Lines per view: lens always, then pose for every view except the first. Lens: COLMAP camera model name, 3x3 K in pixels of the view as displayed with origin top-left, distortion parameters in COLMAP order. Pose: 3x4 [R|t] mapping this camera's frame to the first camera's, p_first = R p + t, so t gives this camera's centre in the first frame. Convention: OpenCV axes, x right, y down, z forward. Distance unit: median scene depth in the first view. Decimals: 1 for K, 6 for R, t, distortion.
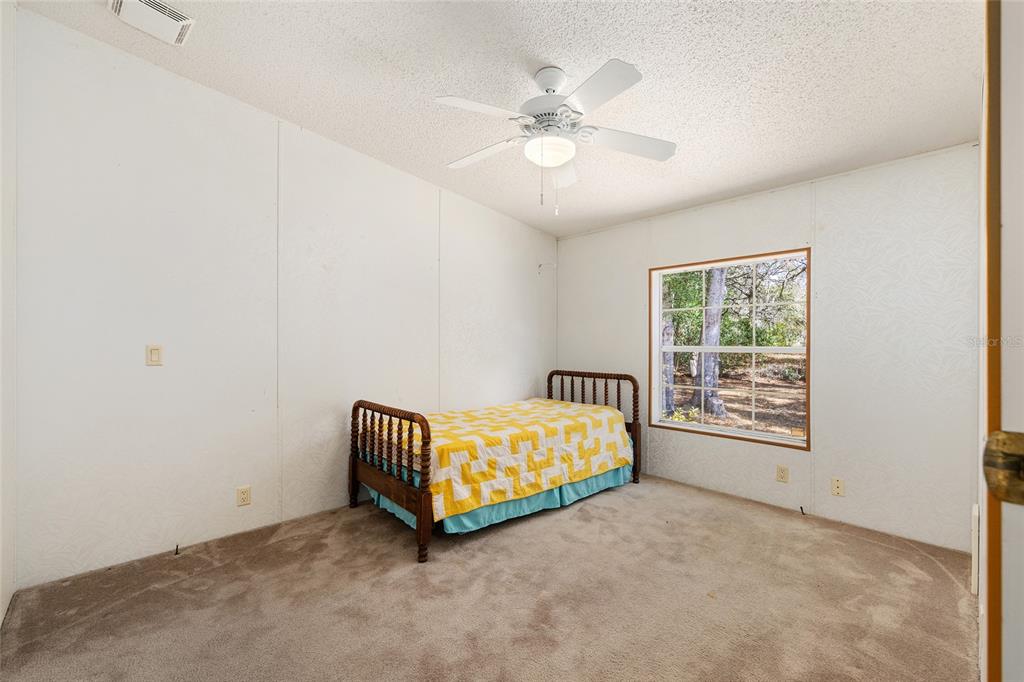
lens RADIAL K [[428.9, 0, 513.4], [0, 428.9, 344.3], [0, 0, 1]] dist [-0.000158, 0.001347]
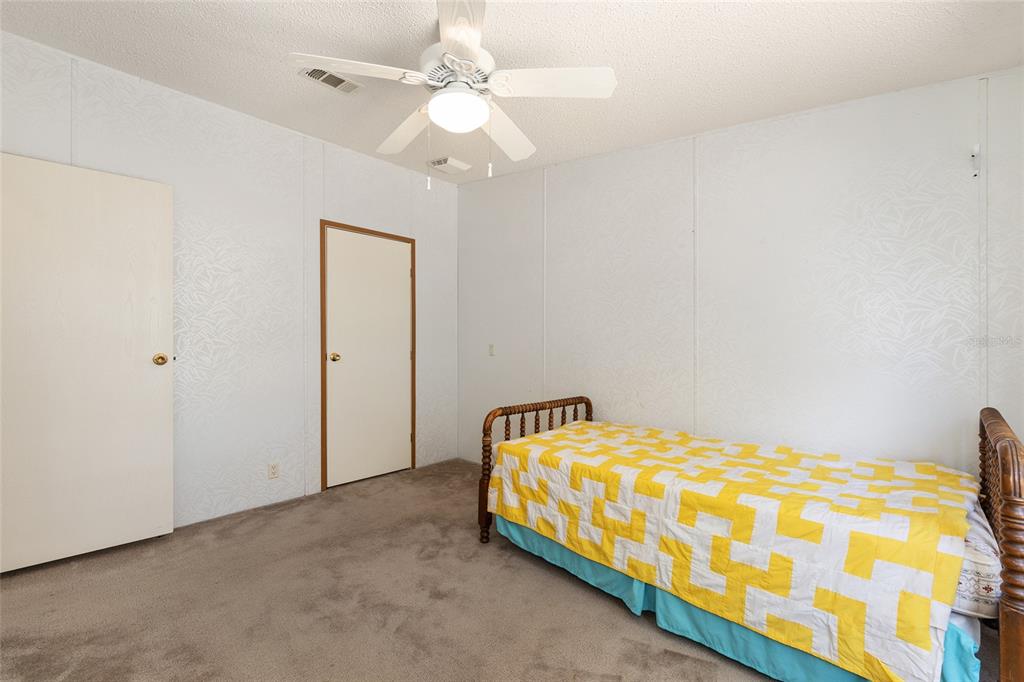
lens RADIAL K [[428.9, 0, 513.2], [0, 428.9, 337.2], [0, 0, 1]] dist [-0.000158, 0.001347]
pose [[0.072950, -0.011504, -0.997269, 0.738631], [-0.001867, 0.999930, -0.011671, -0.002713], [0.997334, 0.002713, 0.072923, 0.825017]]
